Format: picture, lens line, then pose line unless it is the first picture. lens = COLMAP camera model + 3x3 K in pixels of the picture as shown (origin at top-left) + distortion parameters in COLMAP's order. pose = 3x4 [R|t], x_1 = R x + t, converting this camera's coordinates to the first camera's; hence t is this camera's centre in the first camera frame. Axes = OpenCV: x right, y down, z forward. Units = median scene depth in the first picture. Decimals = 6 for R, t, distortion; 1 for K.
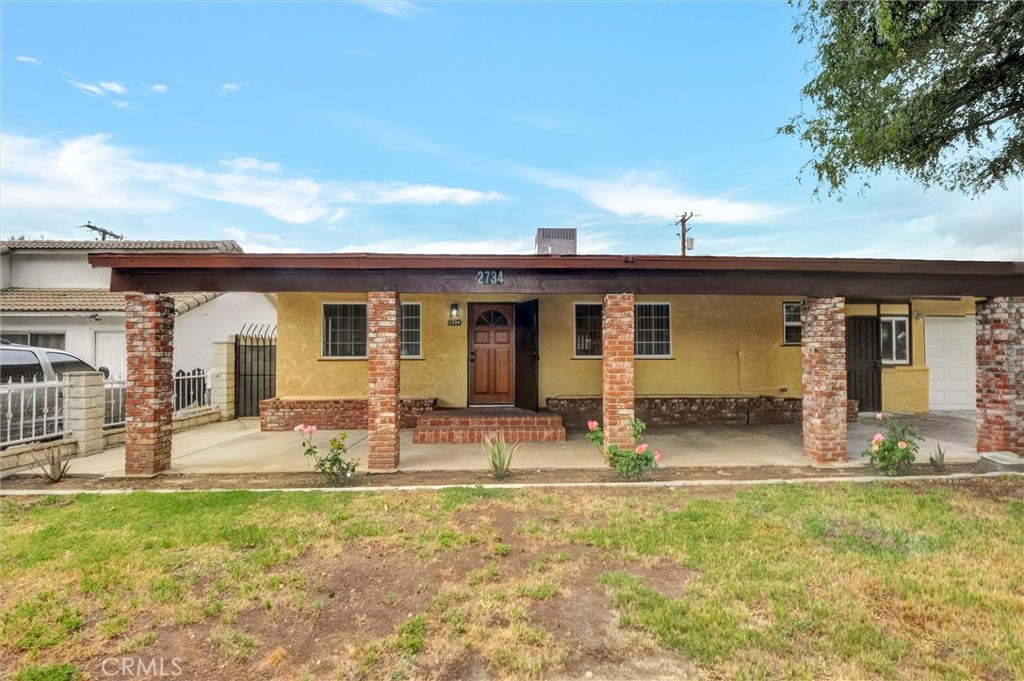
lens RADIAL K [[469.9, 0, 511.0], [0, 469.9, 346.2], [0, 0, 1]] dist [0.022101, -0.017162]
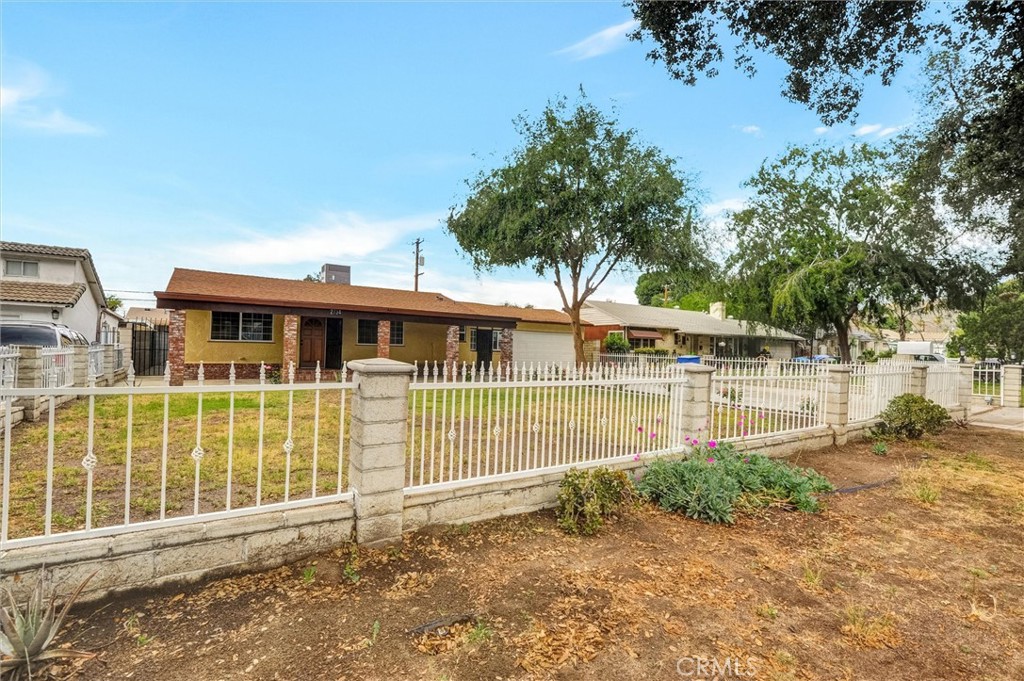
lens RADIAL K [[469.9, 0, 511.0], [0, 469.9, 346.2], [0, 0, 1]] dist [0.022101, -0.017162]
pose [[0.854146, 0.025515, 0.519407, -0.360022], [-0.036485, 0.999275, 0.010911, -0.013070], [-0.518752, -0.028270, 0.854457, -1.104063]]
